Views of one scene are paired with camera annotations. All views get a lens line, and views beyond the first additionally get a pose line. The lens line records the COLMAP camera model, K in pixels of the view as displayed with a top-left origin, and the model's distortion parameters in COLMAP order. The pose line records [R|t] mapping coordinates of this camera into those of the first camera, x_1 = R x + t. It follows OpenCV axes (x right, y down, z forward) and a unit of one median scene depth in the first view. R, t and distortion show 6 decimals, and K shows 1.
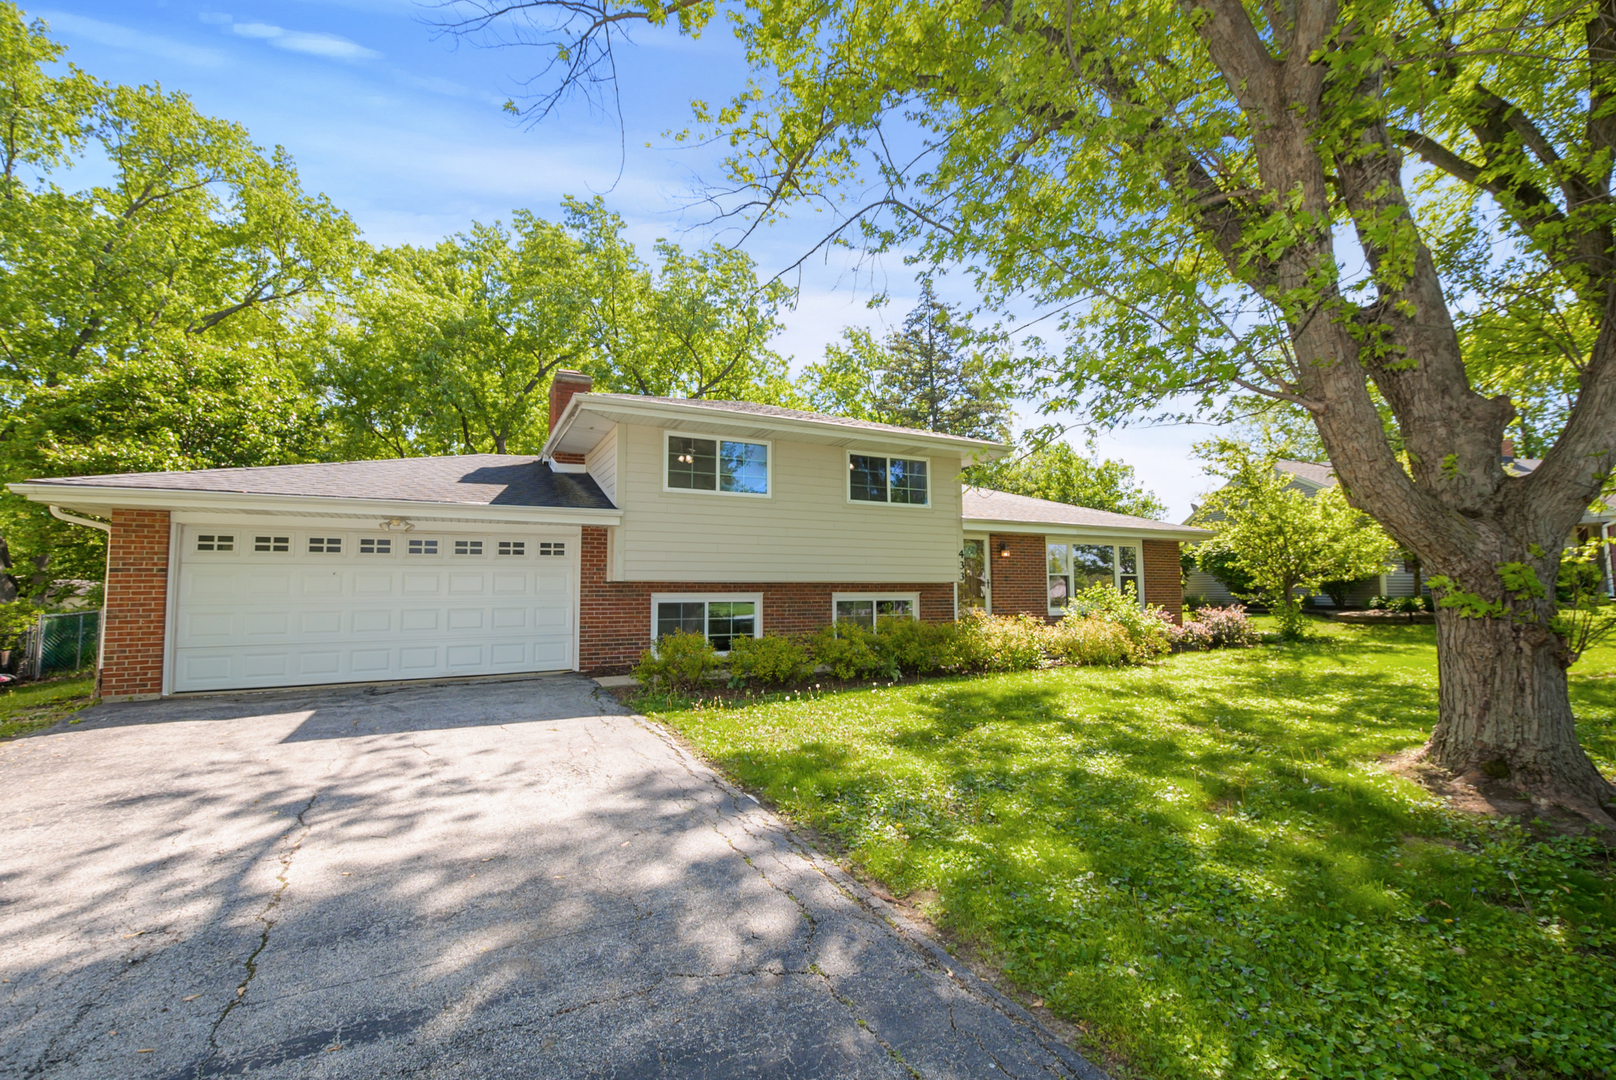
lens RADIAL K [[712.7, 0, 820.4], [0, 712.7, 547.8], [0, 0, 1]] dist [0.013350, -0.006586]
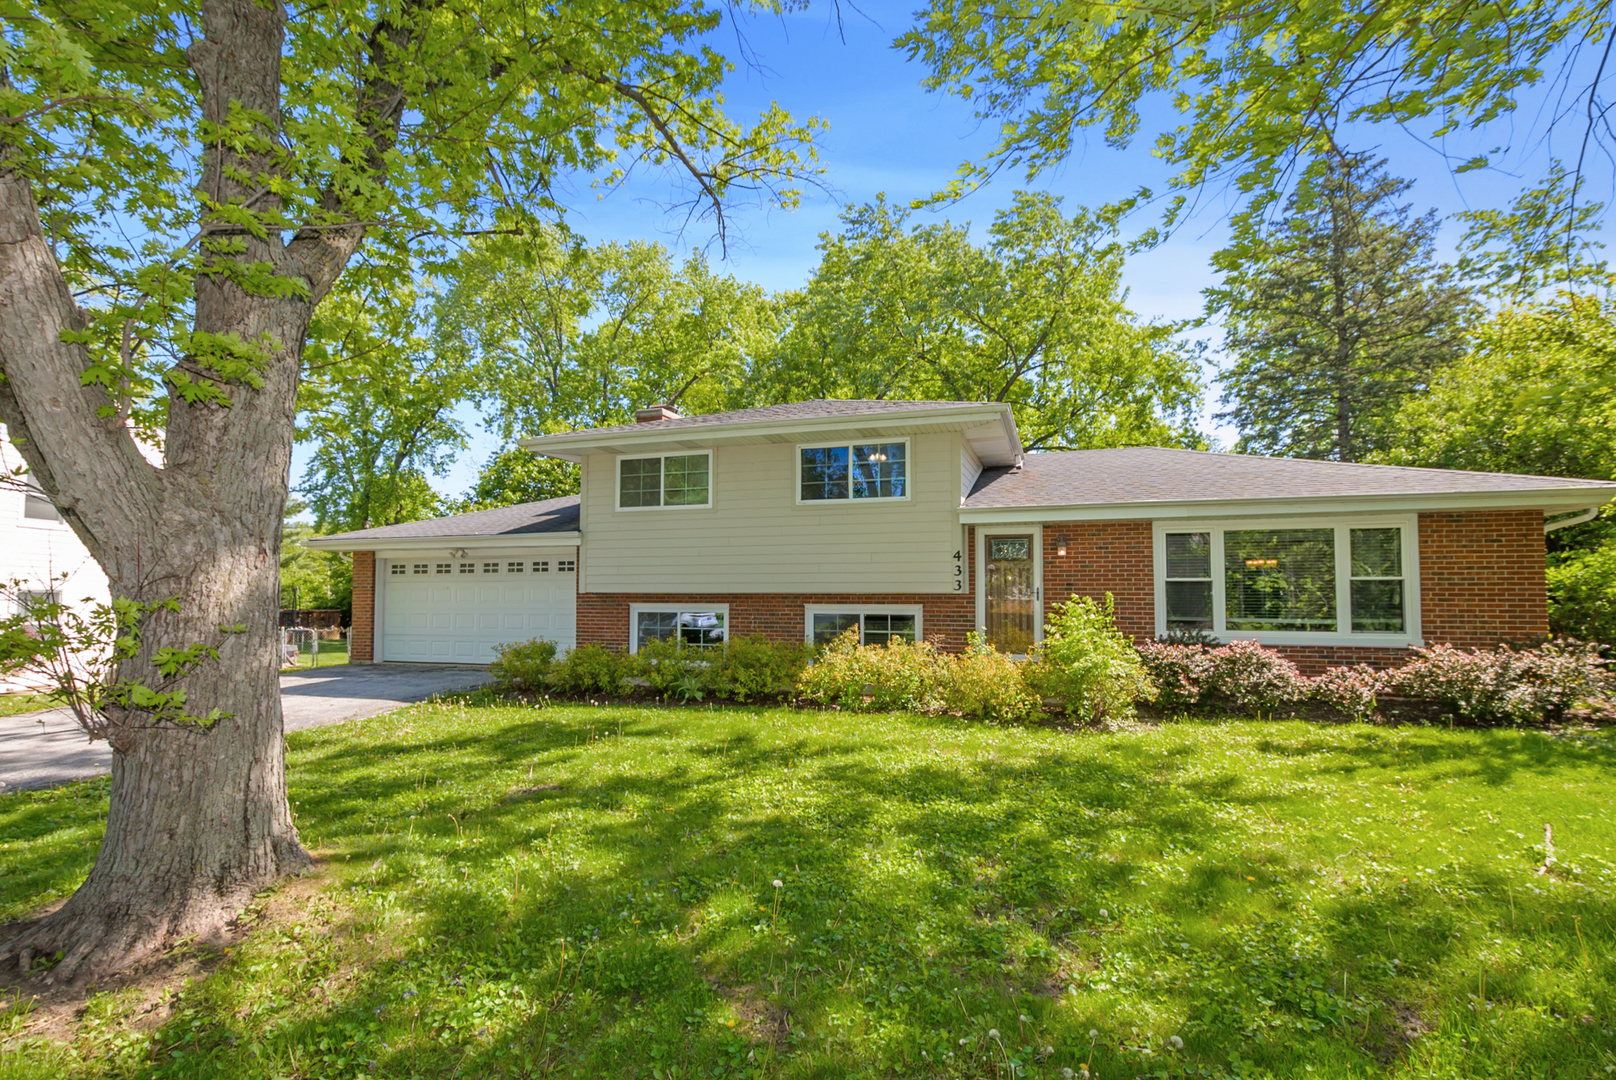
lens RADIAL K [[712.7, 0, 820.4], [0, 712.7, 547.8], [0, 0, 1]] dist [0.013350, -0.006586]
pose [[0.704356, -0.044979, -0.708421, 0.751213], [0.037676, 0.998953, -0.025966, 0.017362], [0.708847, -0.008401, 0.705312, 0.426692]]
